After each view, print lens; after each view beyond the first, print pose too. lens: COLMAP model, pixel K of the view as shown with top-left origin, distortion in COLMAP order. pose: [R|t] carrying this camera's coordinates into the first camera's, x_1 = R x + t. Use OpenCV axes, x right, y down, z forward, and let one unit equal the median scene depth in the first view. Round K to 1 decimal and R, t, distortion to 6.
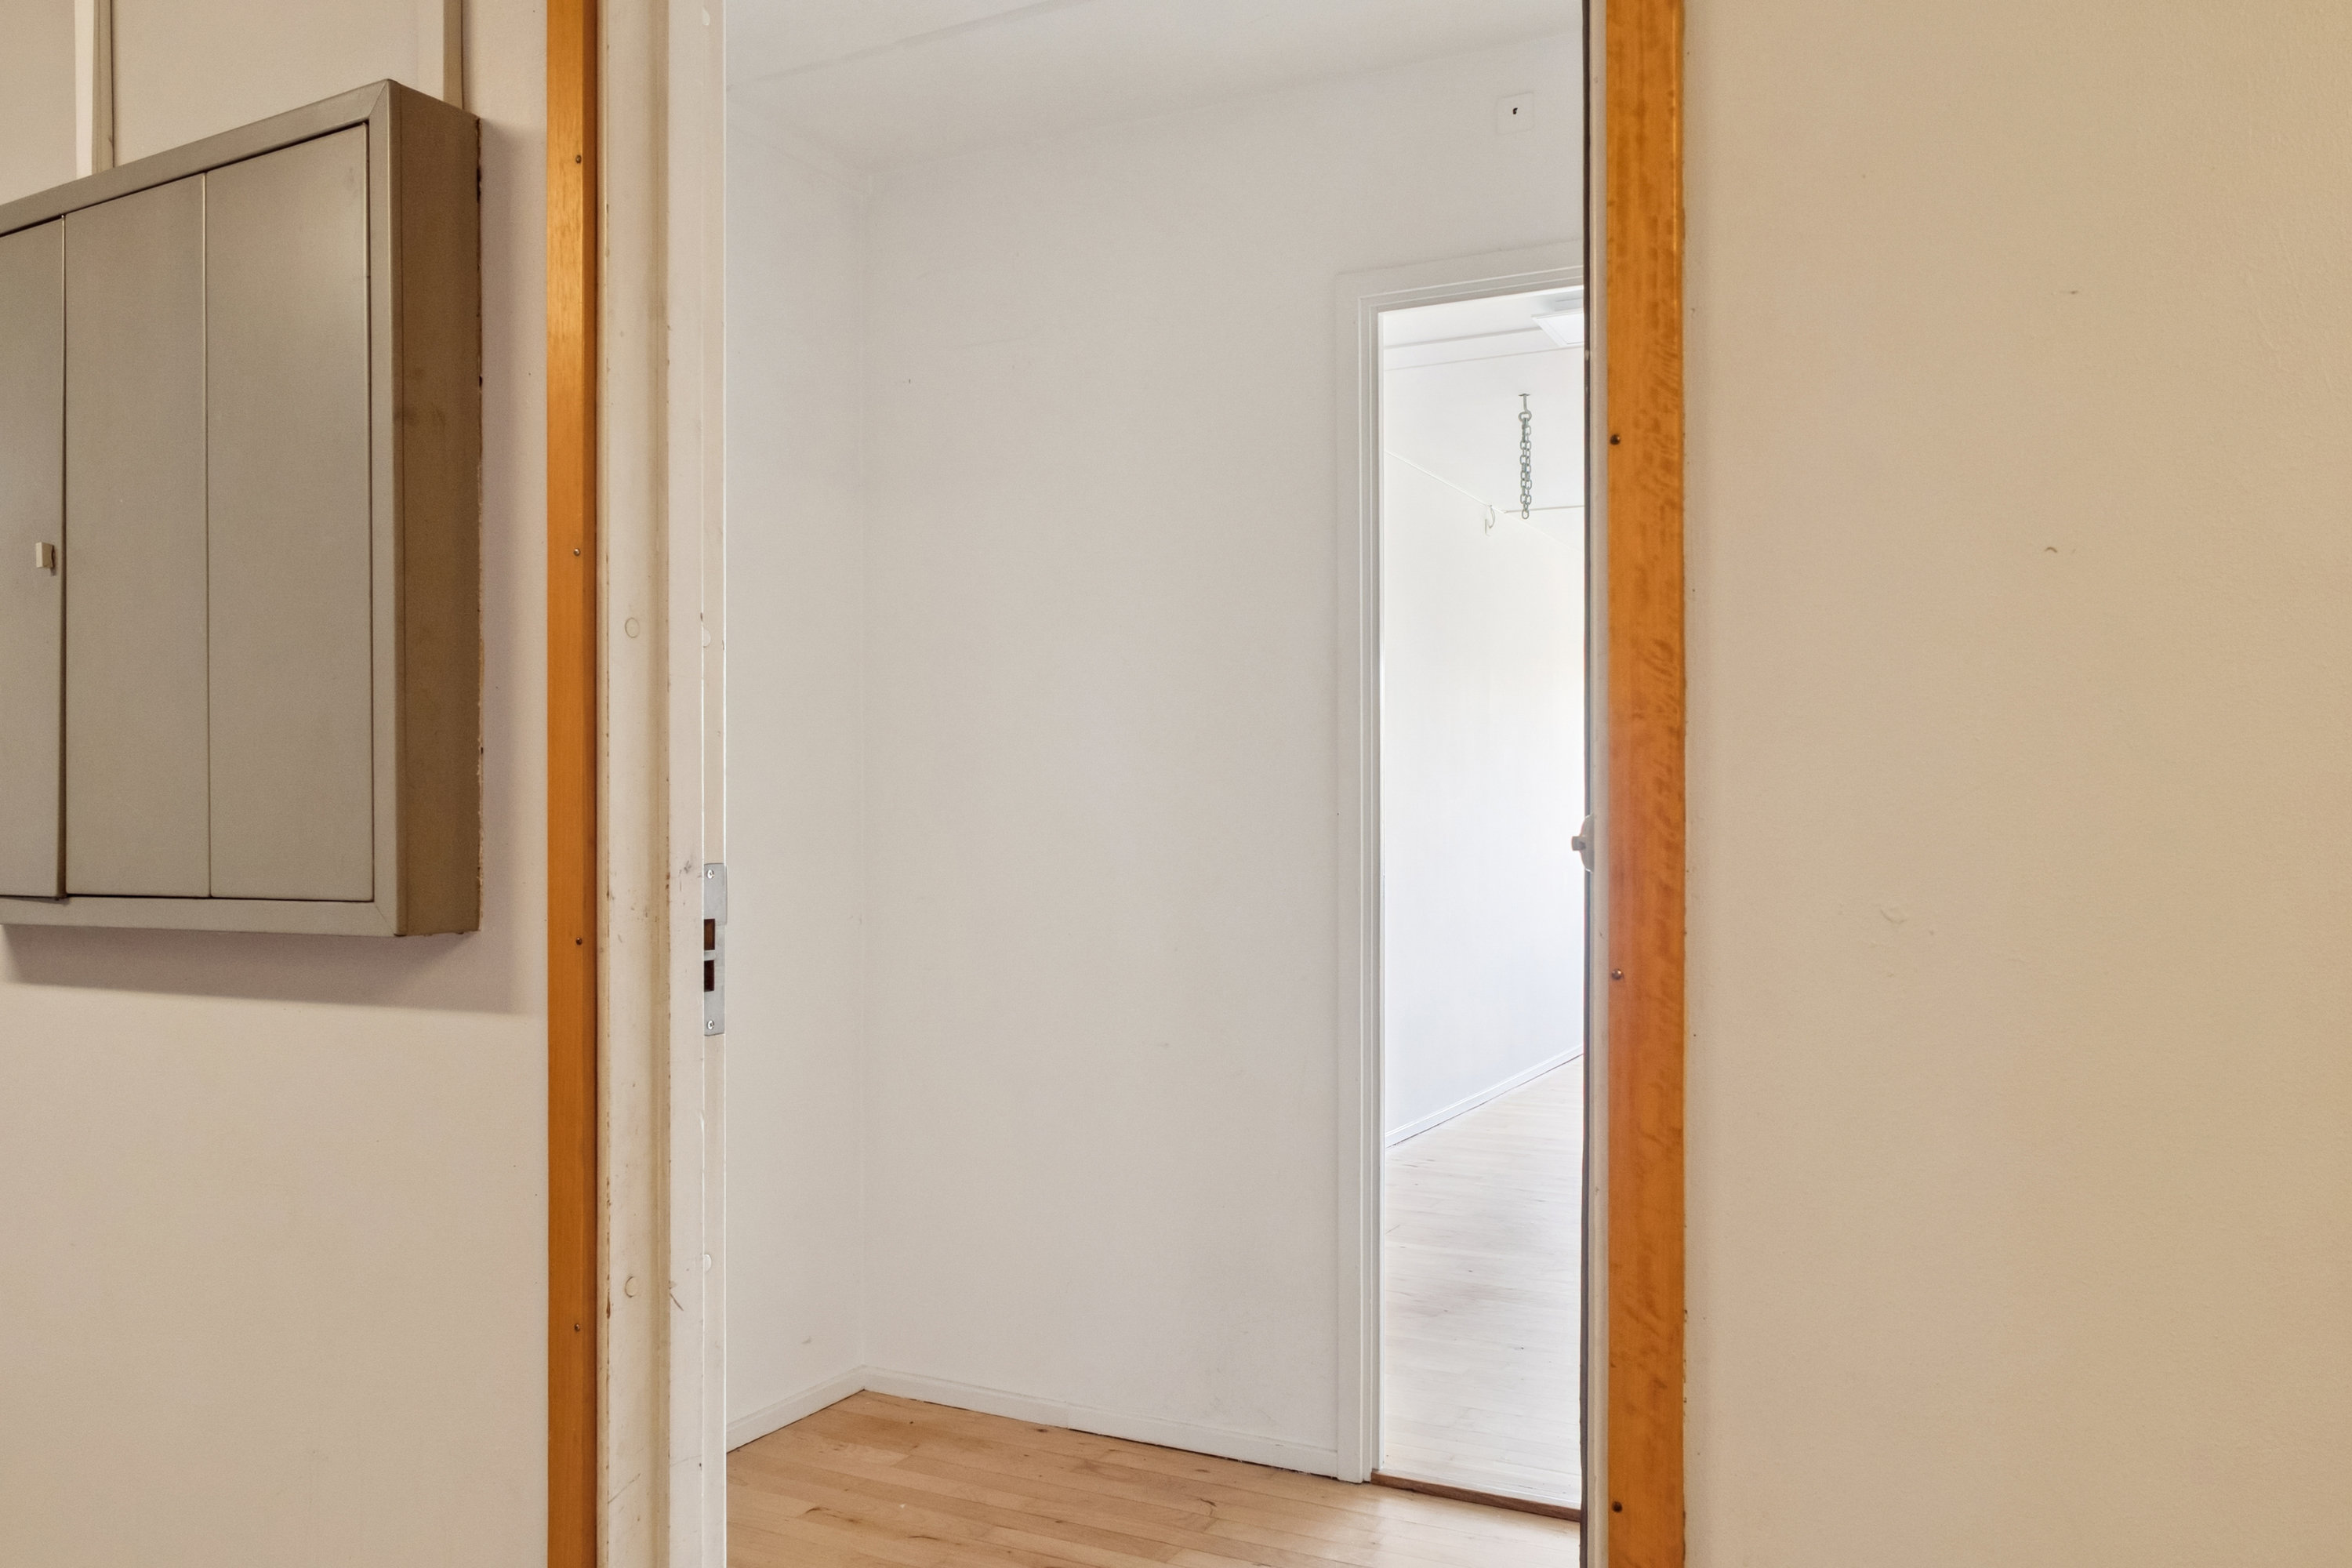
lens RADIAL K [[1738.5, 0, 1174.5], [0, 1738.5, 840.0], [0, 0, 1]] dist [-0.048454, 0.016167]
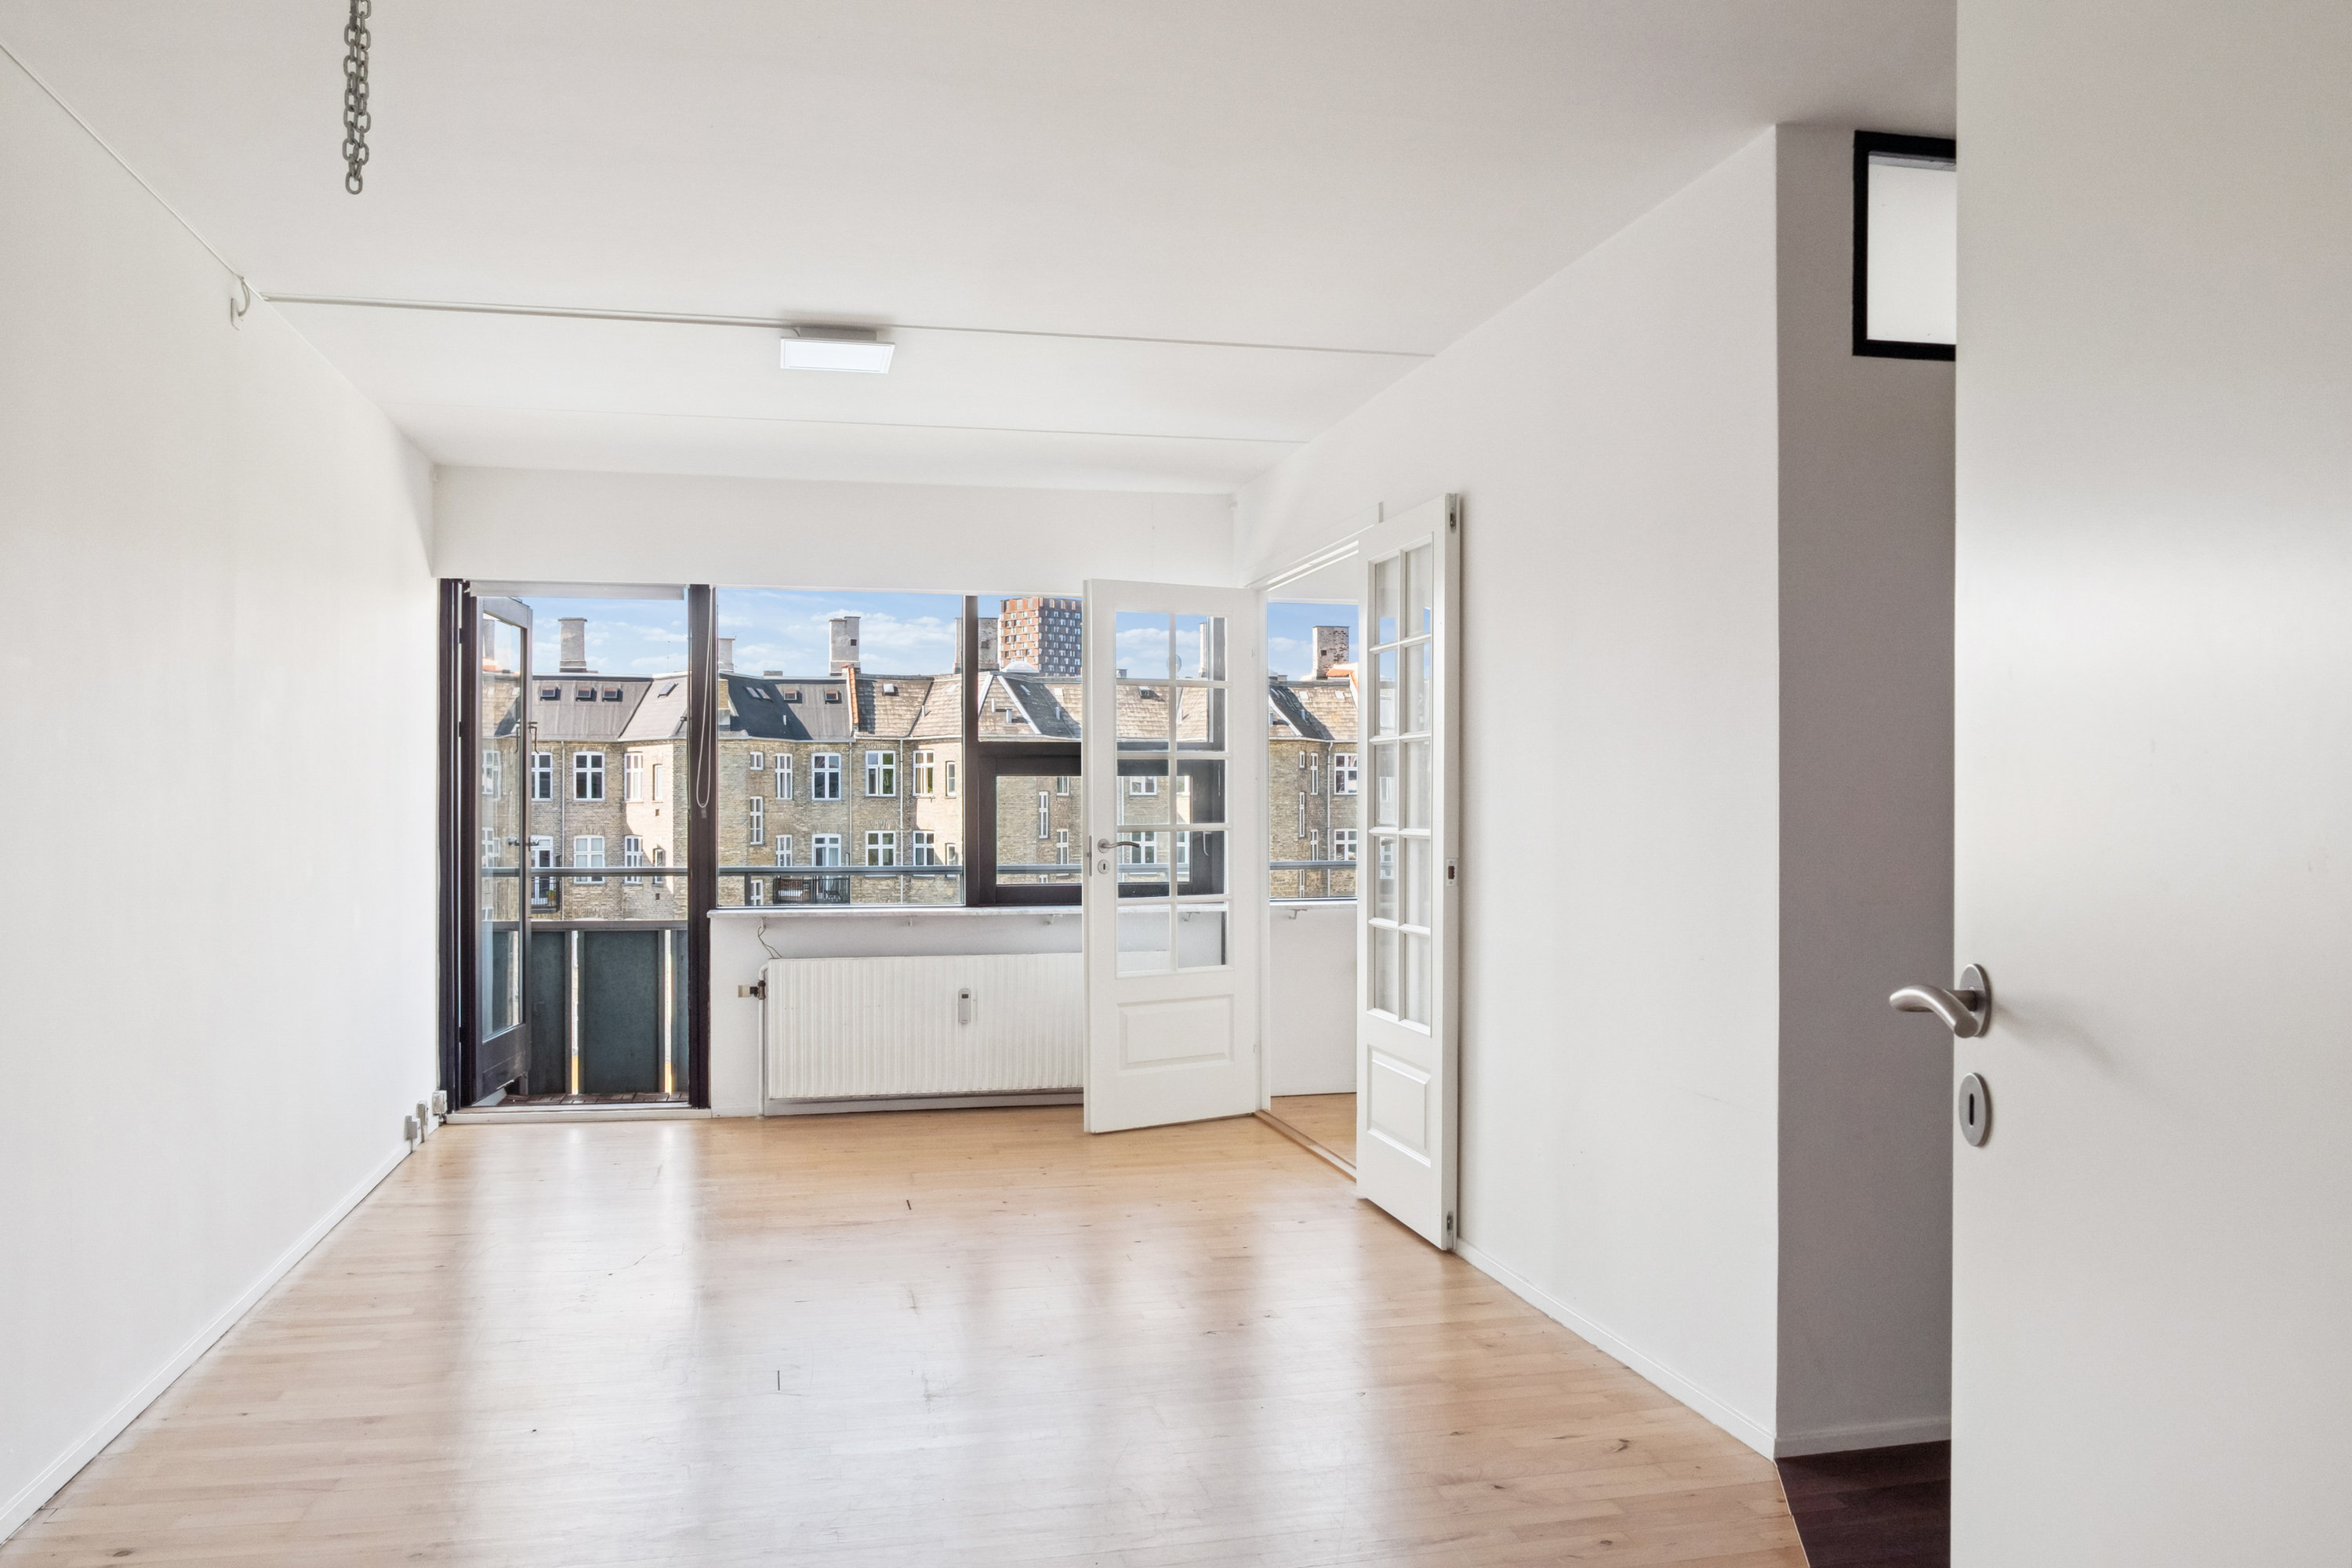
lens RADIAL K [[1738.5, 0, 1156.2], [0, 1738.5, 793.1], [0, 0, 1]] dist [-0.048454, 0.016167]
pose [[0.760877, -0.000199, 0.648896, 0.199928], [0.013479, 0.999789, -0.015499, -0.040911], [-0.648756, 0.020539, 0.760720, 1.518344]]
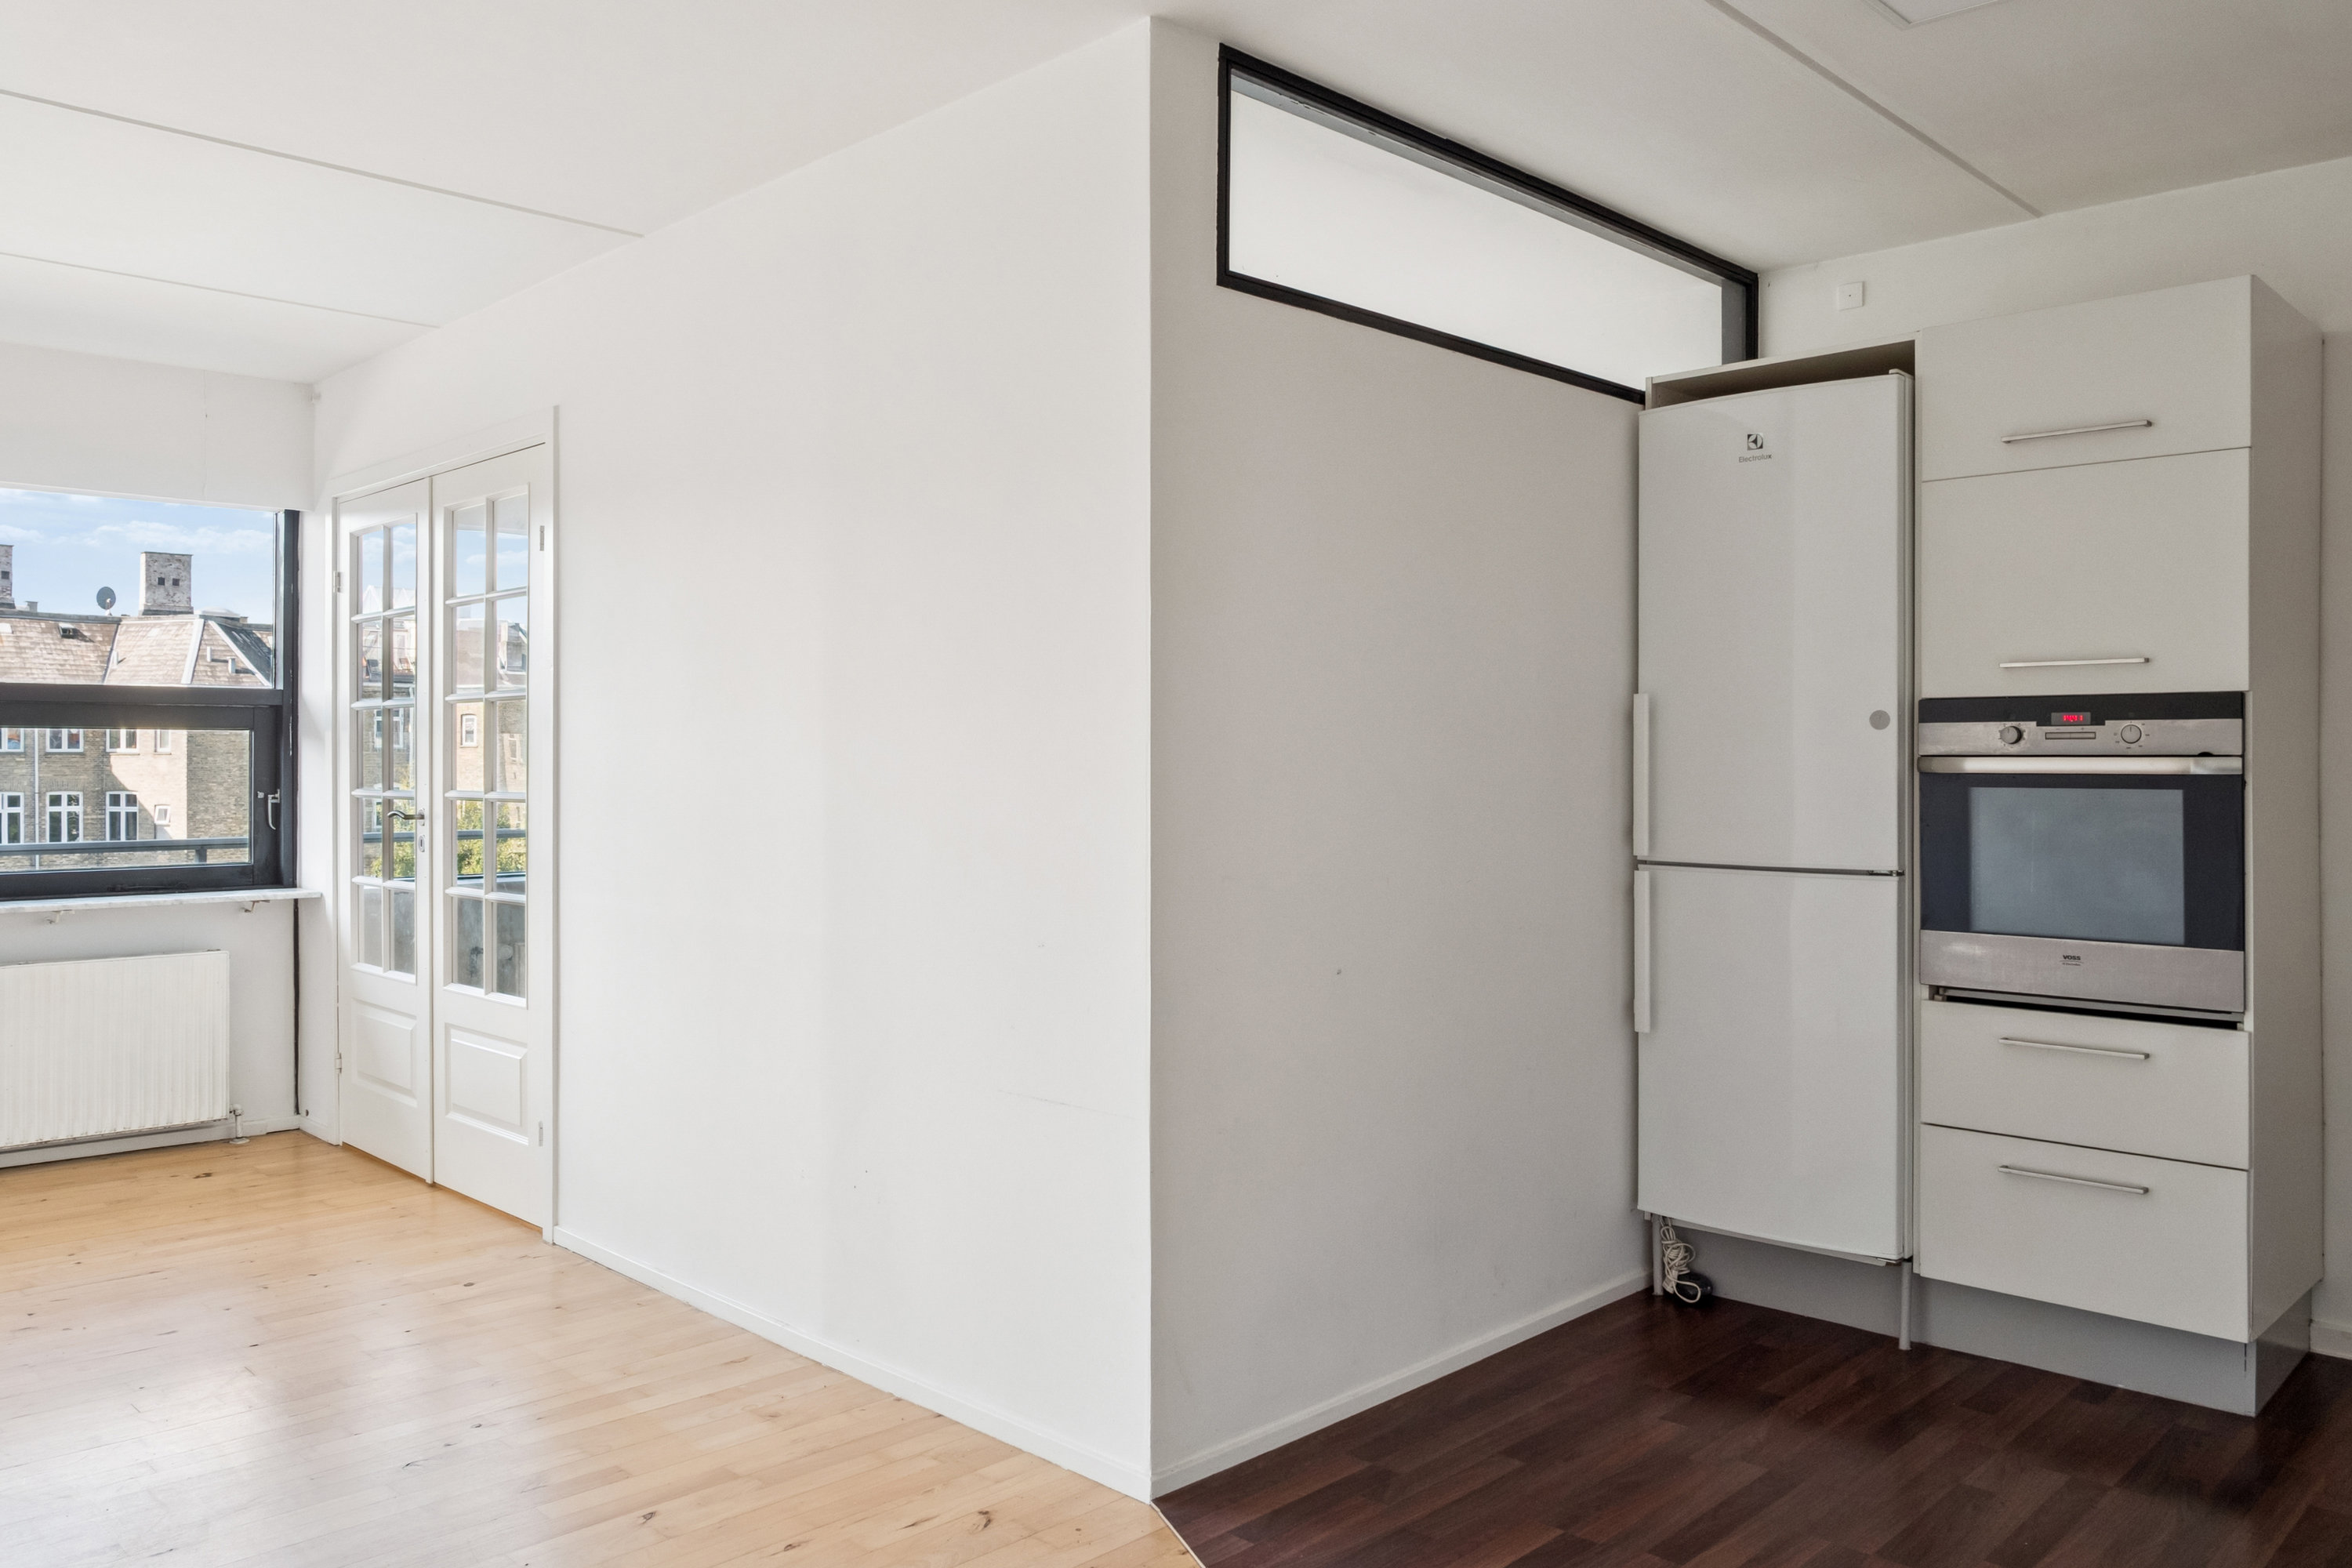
lens RADIAL K [[1738.5, 0, 1176.4], [0, 1738.5, 763.4], [0, 0, 1]] dist [-0.048454, 0.016167]
pose [[0.285899, -0.002289, 0.958257, 0.311340], [0.013160, 0.999912, -0.001537, -0.053445], [-0.958169, 0.013050, 0.285904, 1.976489]]
